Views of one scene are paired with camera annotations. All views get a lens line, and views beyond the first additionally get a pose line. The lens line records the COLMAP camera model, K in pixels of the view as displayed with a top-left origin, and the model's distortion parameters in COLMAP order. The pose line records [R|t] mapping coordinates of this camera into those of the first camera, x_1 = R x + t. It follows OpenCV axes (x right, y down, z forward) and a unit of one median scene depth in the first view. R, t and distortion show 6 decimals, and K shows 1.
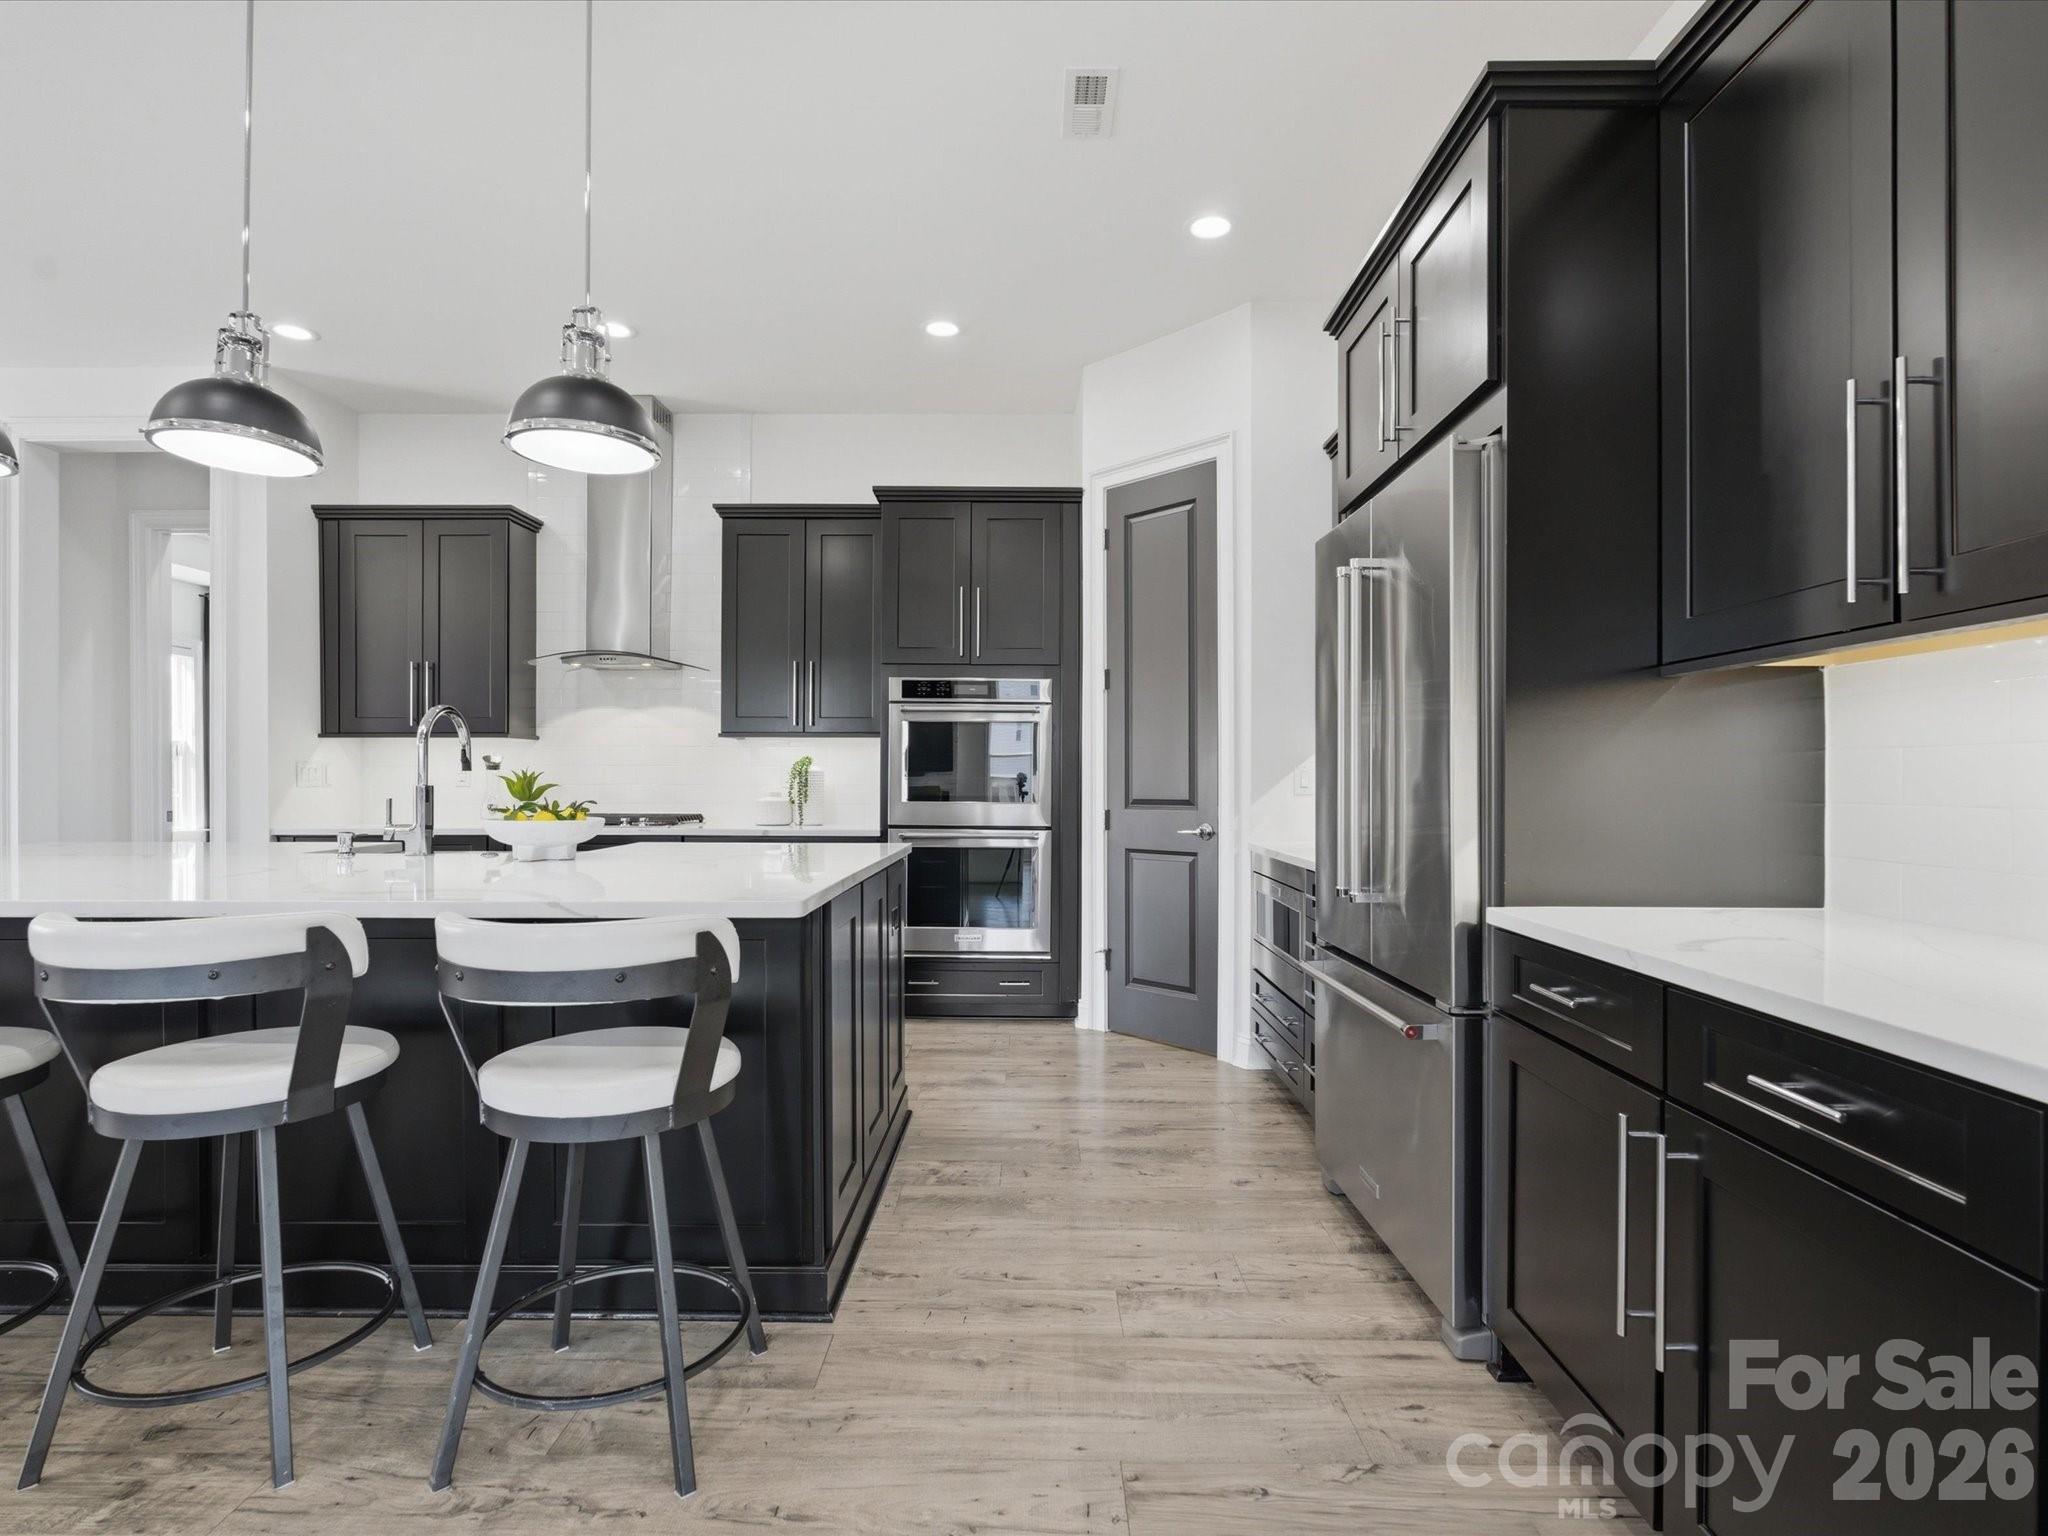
lens RADIAL K [[1017.9, 0, 1023.4], [0, 1017.9, 778.4], [0, 0, 1]] dist [-0.003646, 0.000881]
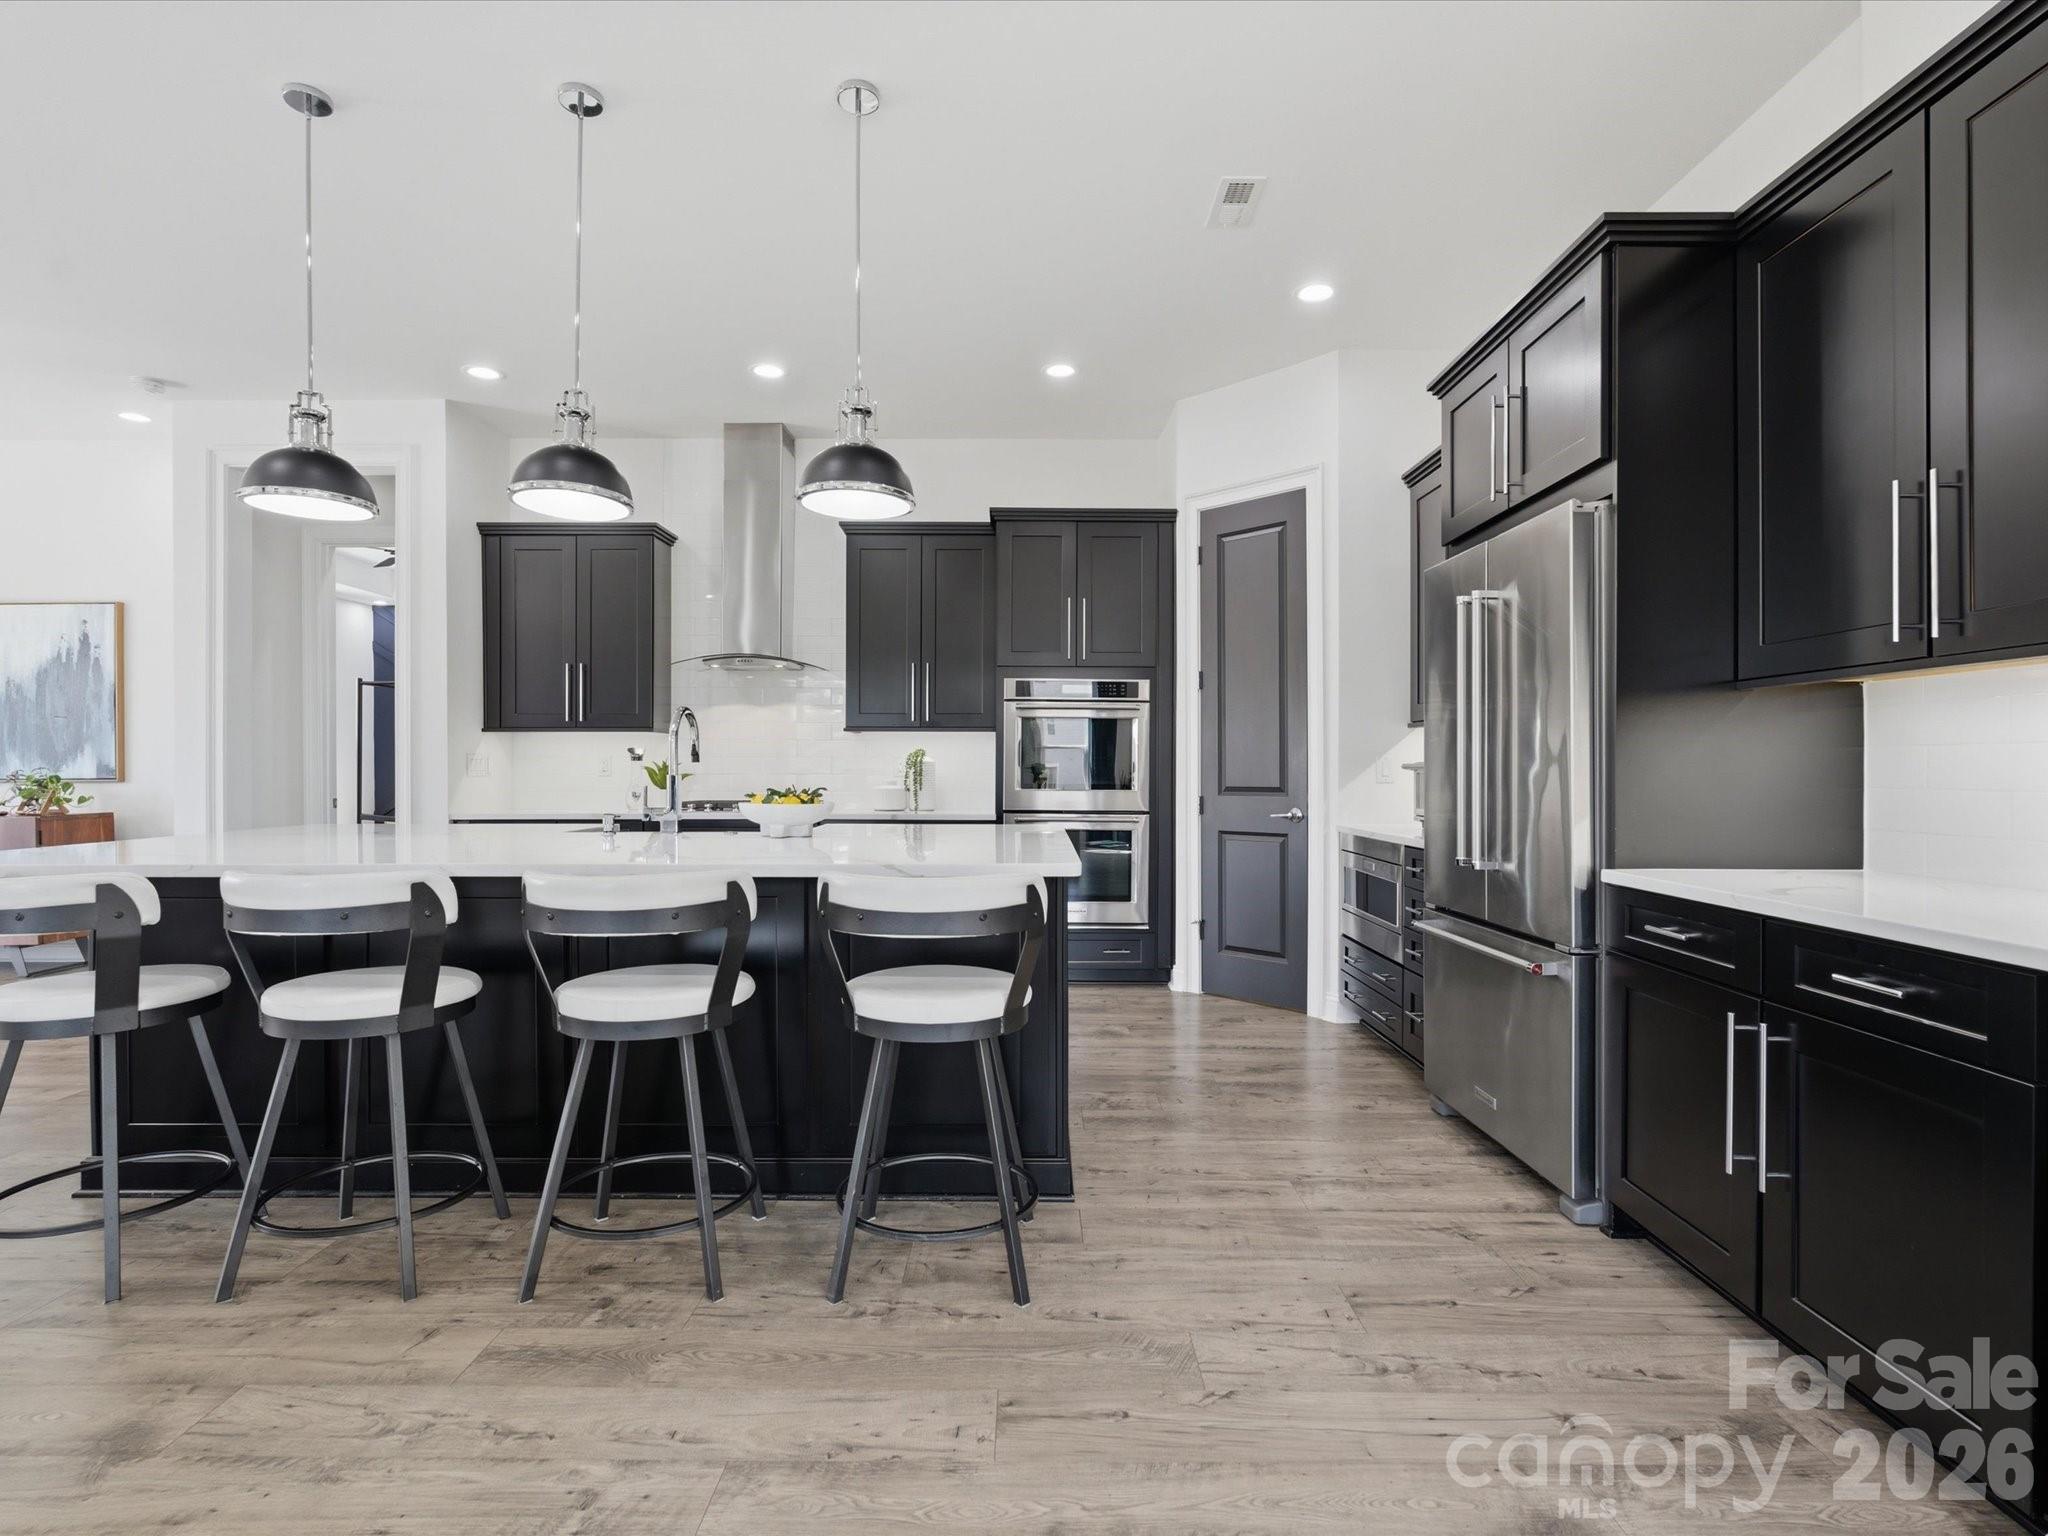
lens RADIAL K [[1010.4, 0, 1021.3], [0, 1010.4, 768.3], [0, 0, 1]] dist [-0.004434, -0.000438]
pose [[0.999995, -0.000163, 0.003075, -0.211322], [0.000162, 1.000000, 0.000534, -0.001232], [-0.003075, -0.000533, 0.999995, -0.203744]]
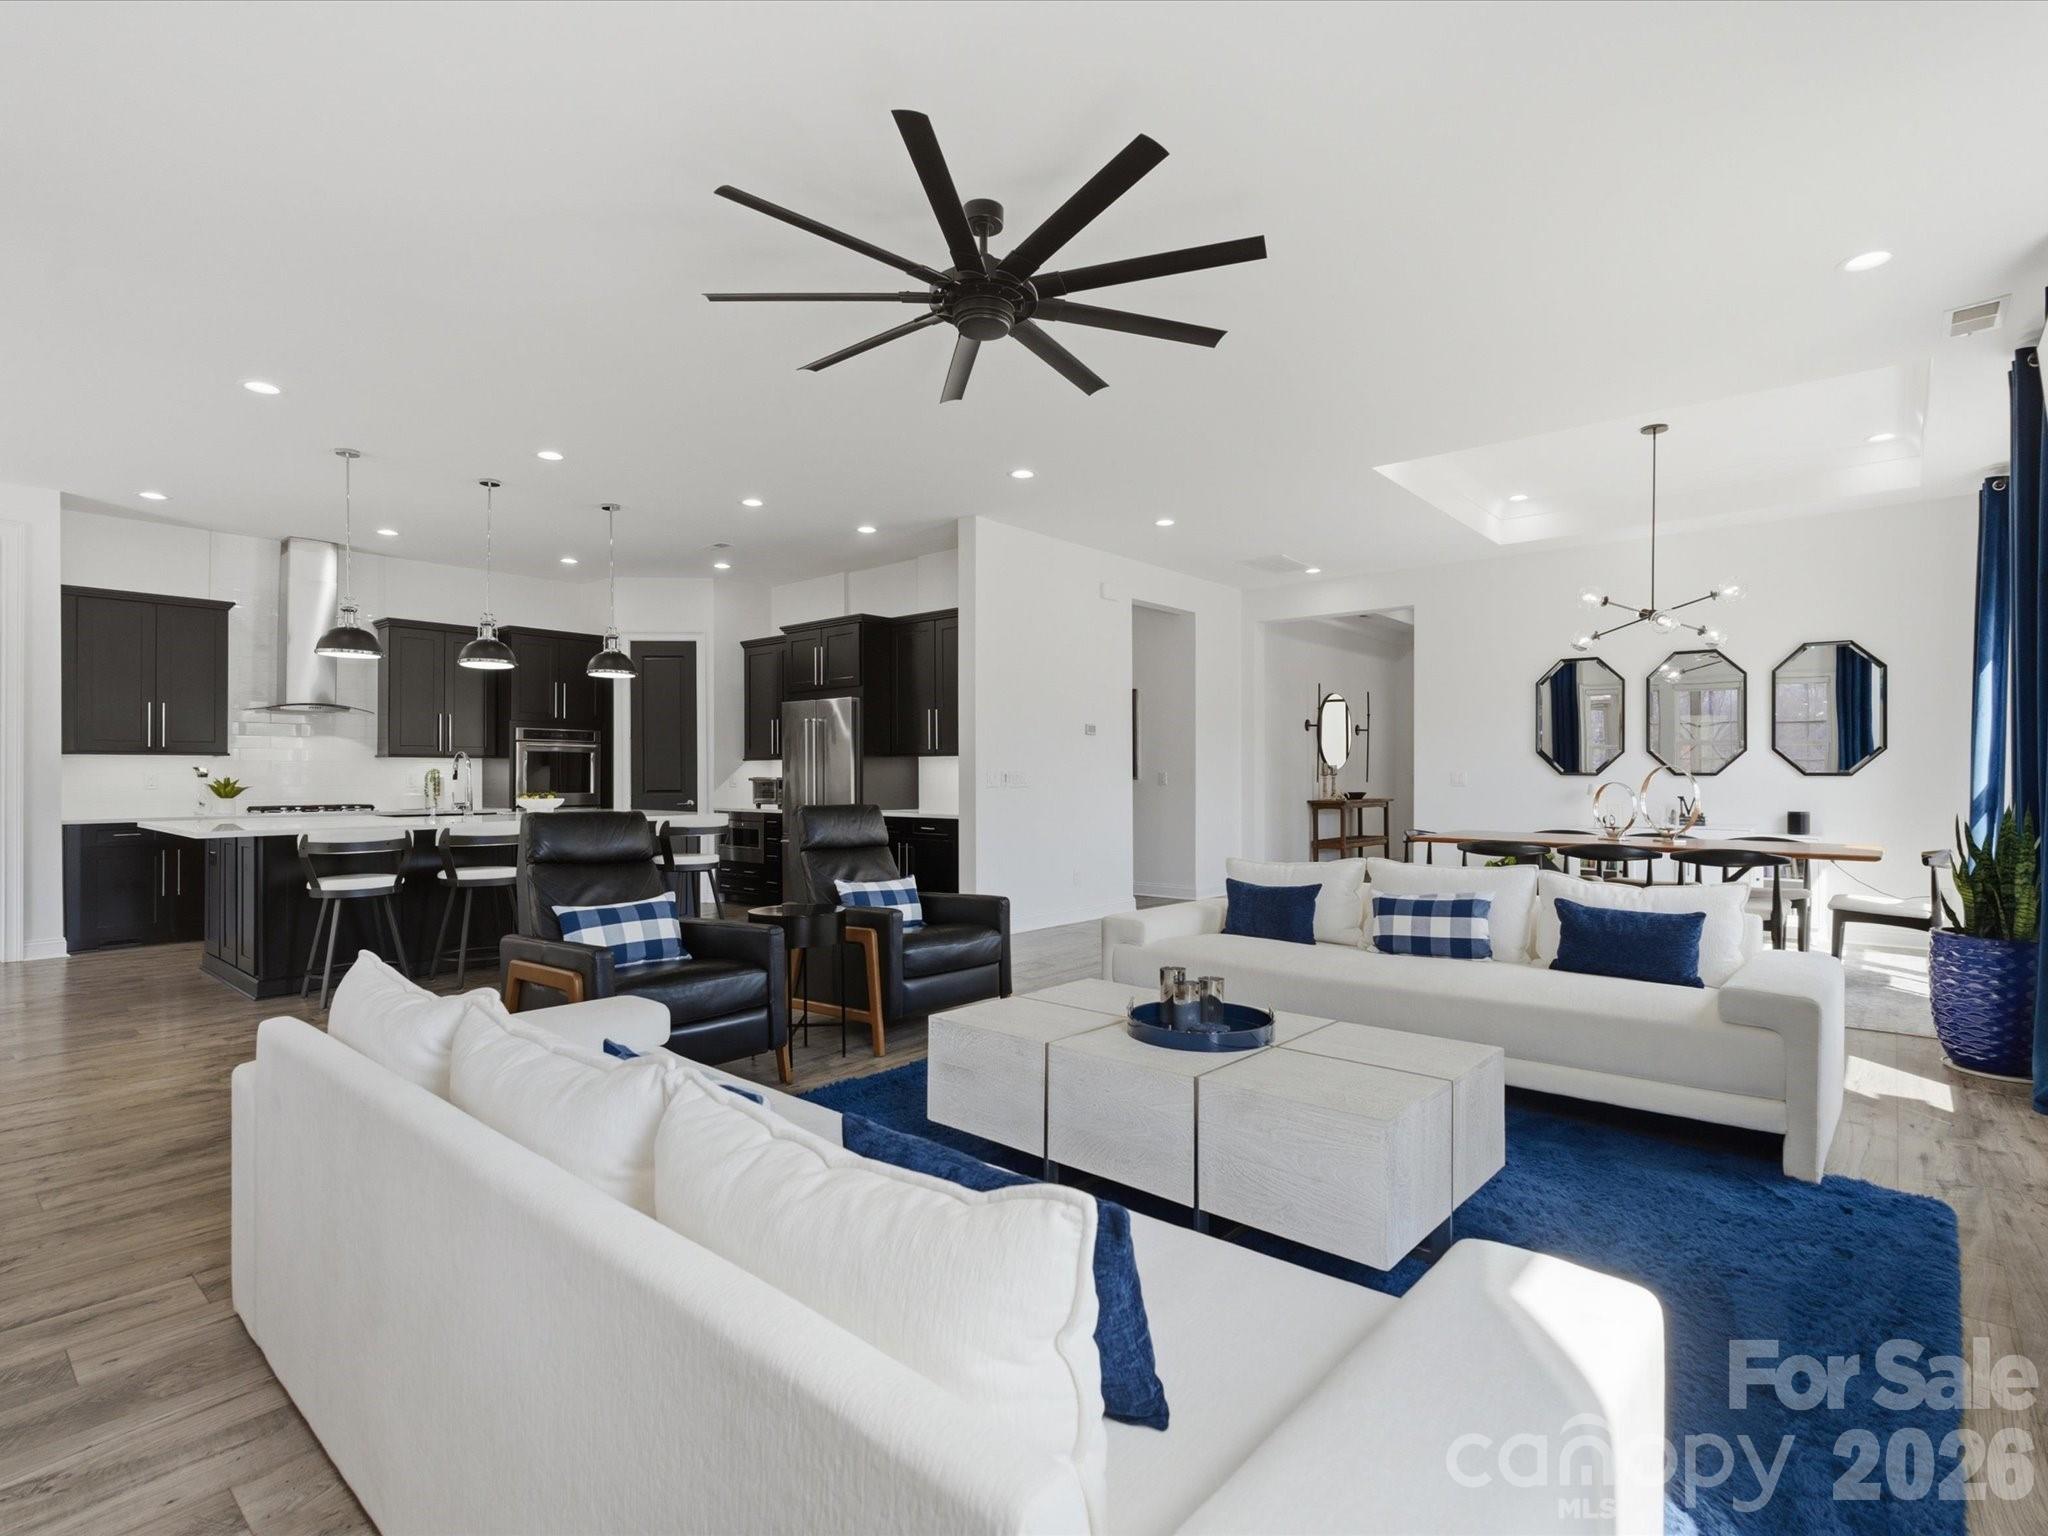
lens RADIAL K [[1017.9, 0, 1023.4], [0, 1017.9, 778.4], [0, 0, 1]] dist [-0.003646, 0.000881]
pose [[0.653906, -0.001796, 0.756574, -1.699666], [0.001578, 0.999998, 0.001010, -0.011602], [-0.756575, 0.000533, 0.653907, -1.681685]]
